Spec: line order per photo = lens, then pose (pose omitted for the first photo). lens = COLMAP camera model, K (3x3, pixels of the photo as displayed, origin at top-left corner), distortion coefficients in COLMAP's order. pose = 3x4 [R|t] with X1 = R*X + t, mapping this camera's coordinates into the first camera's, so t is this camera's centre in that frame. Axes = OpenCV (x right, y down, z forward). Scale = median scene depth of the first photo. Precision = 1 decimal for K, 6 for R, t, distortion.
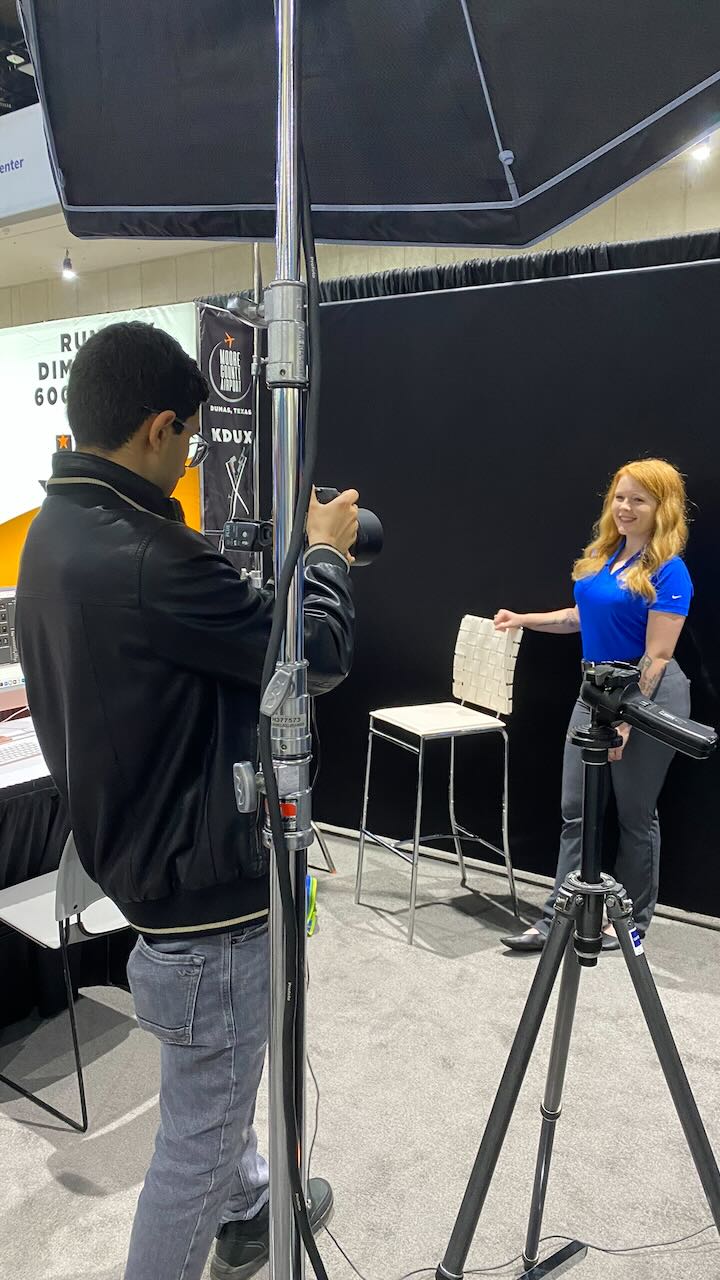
lens RADIAL K [[995.4, 0, 363.6], [0, 995.4, 610.6], [0, 0, 1]] dist [0.028126, -0.002648]
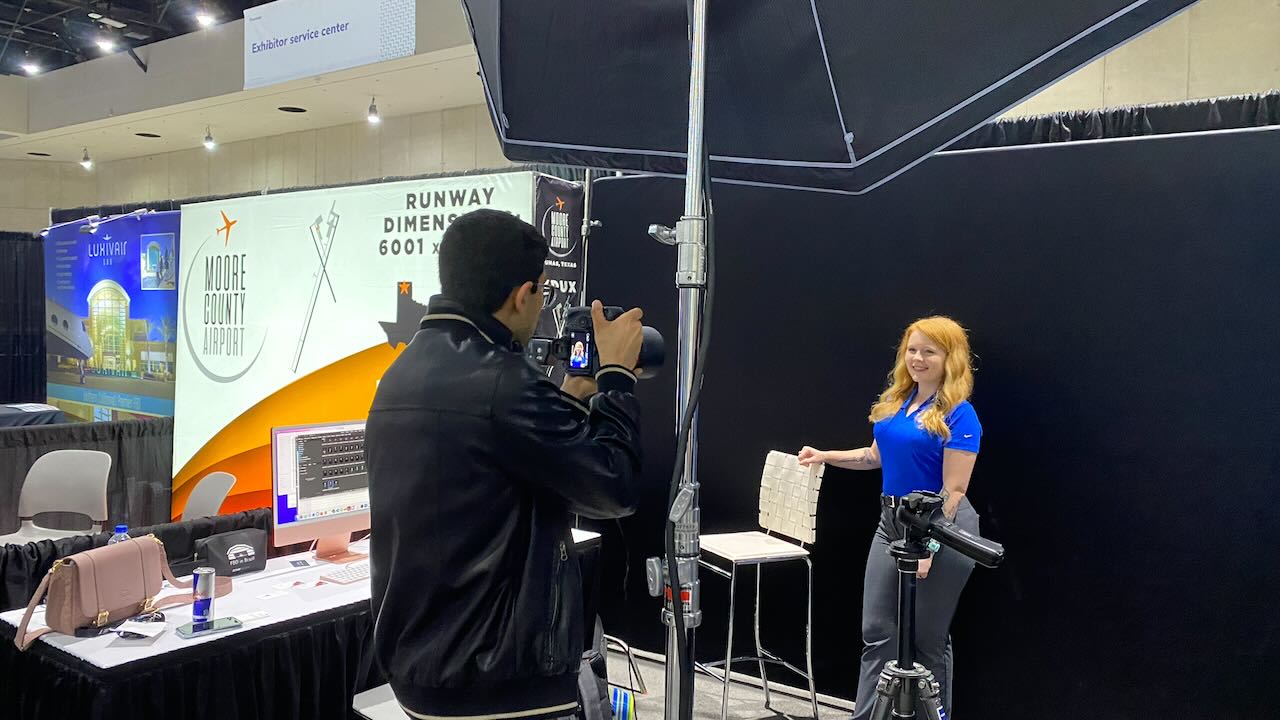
lens RADIAL K [[974.1, 0, 636.7], [0, 974.1, 335.0], [0, 0, 1]] dist [0.196581, -0.596999]
pose [[0.999798, 0.016510, -0.011429, -0.039419], [-0.017677, 0.993665, -0.110979, -0.000295], [0.009524, 0.111159, 0.993757, -0.108531]]
